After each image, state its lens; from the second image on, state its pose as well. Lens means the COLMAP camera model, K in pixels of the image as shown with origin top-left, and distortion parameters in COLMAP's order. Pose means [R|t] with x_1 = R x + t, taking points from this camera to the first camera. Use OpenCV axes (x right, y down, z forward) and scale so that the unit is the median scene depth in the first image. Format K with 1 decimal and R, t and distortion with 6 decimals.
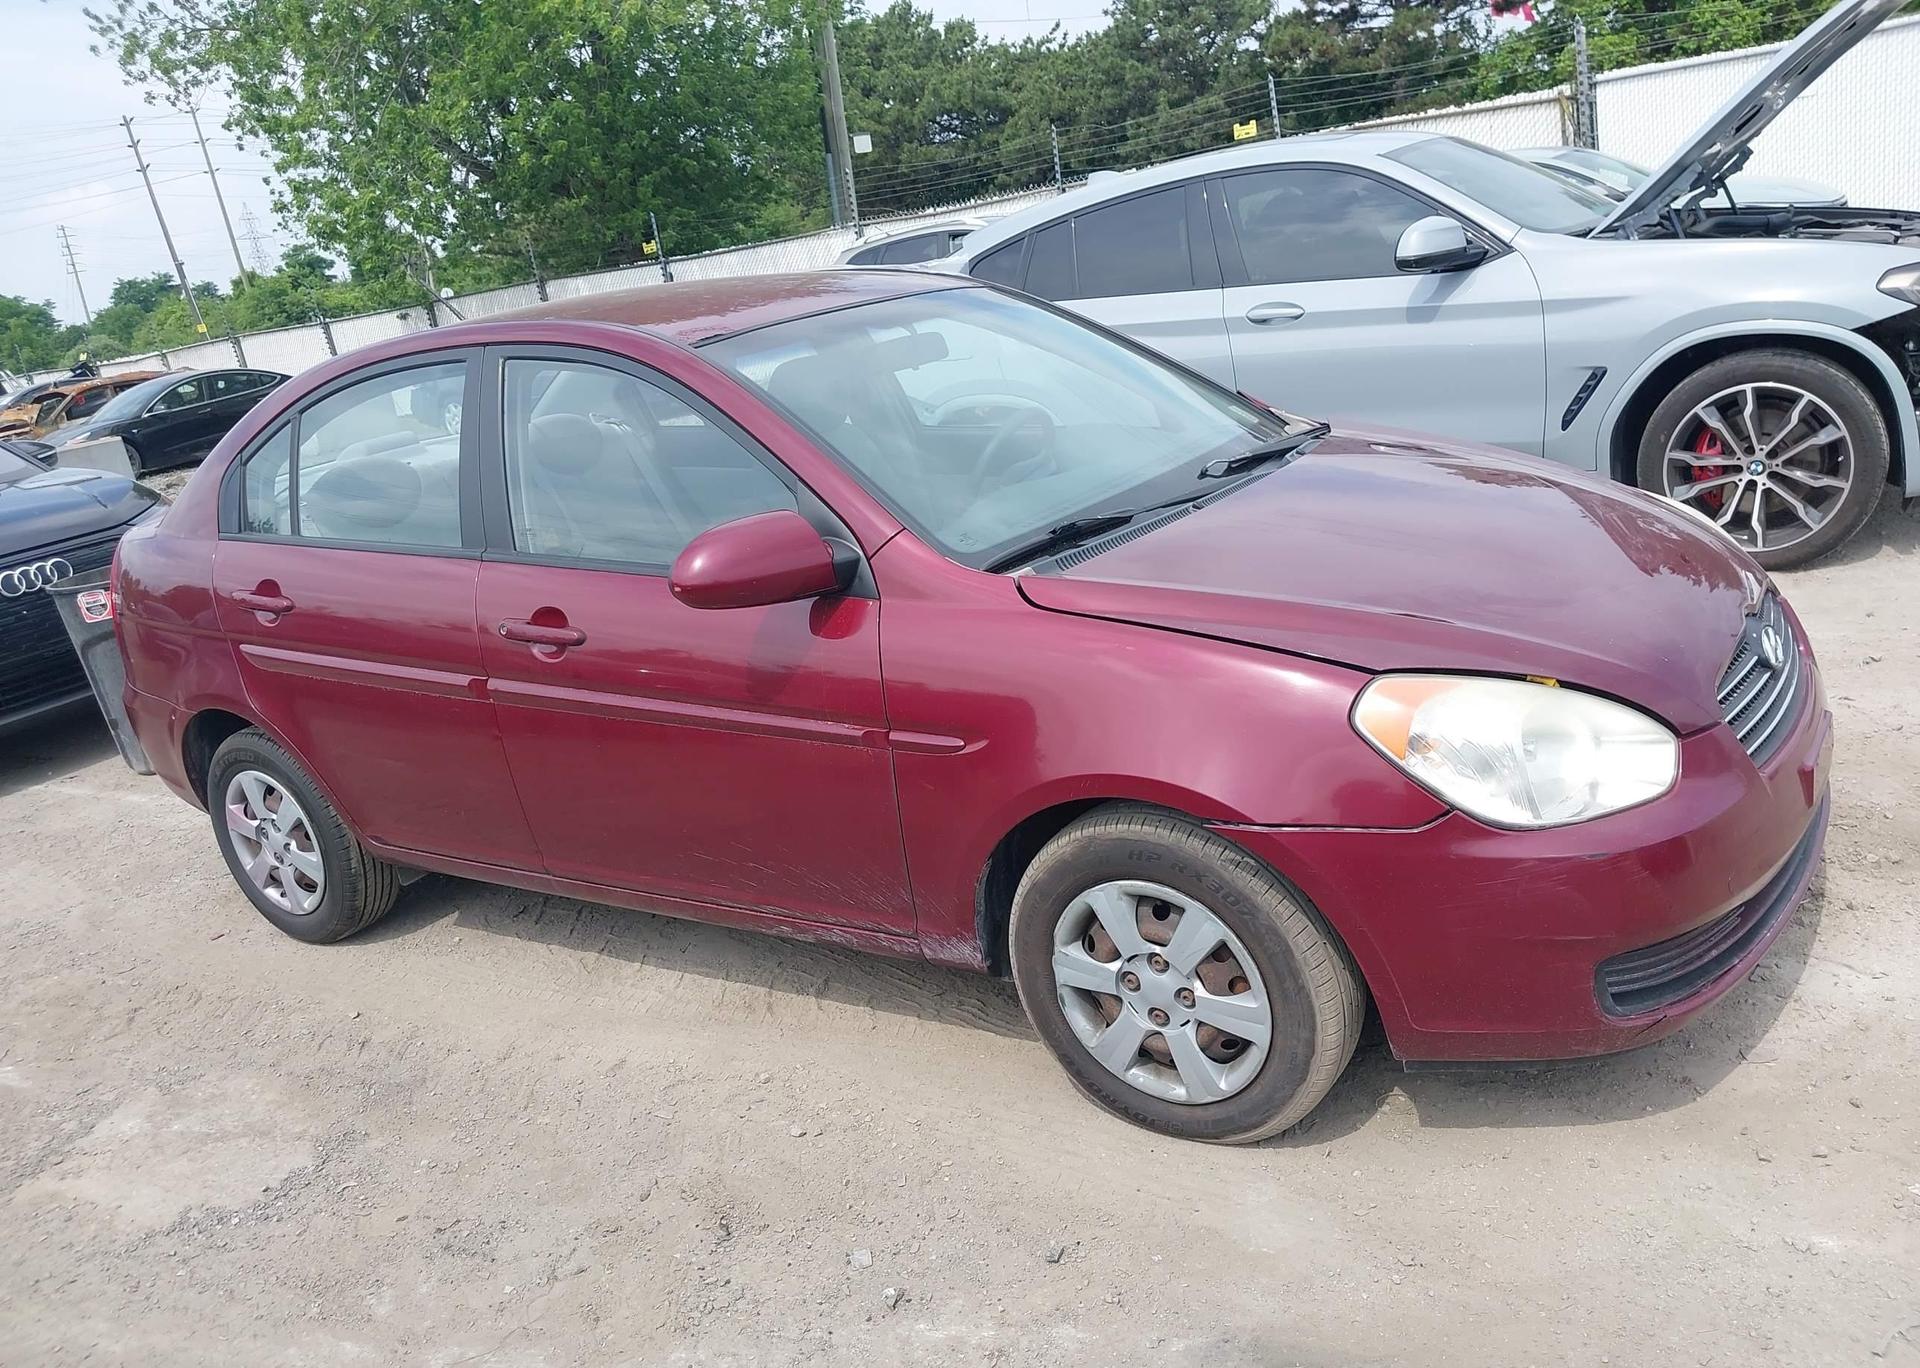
lens RADIAL K [[1551.0, 0, 960.5], [0, 1551.0, 694.7], [0, 0, 1]] dist [0.018500, -0.033079]
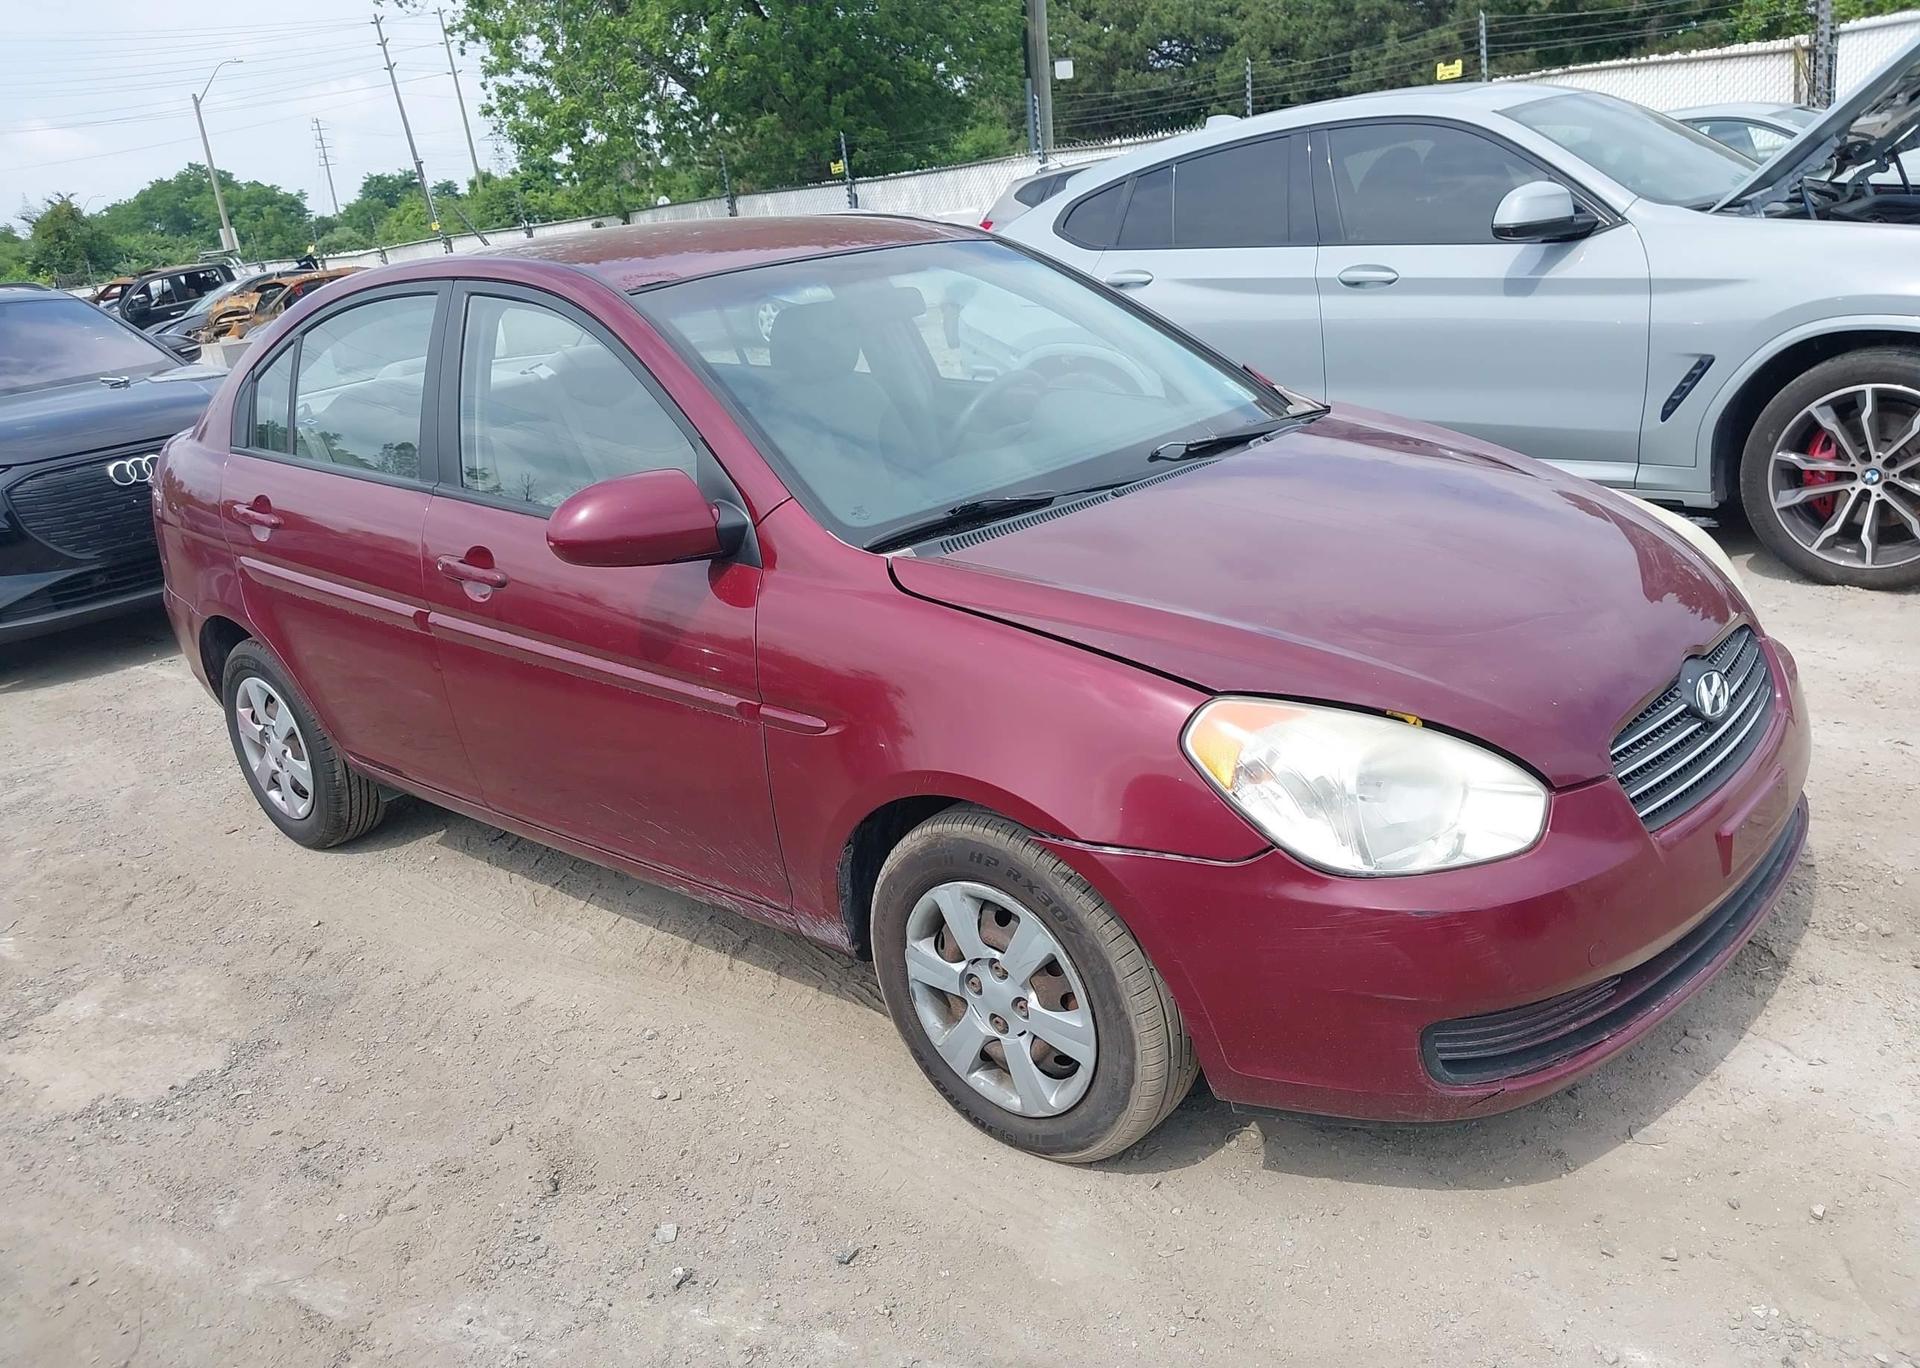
lens RADIAL K [[1551.0, 0, 945.1], [0, 1551.0, 696.1], [0, 0, 1]] dist [0.018500, -0.033079]
pose [[0.989010, 0.084184, -0.121545, 0.135548], [-0.078723, 0.995689, 0.049057, -0.027870], [0.125150, -0.038950, 0.991373, 0.032792]]
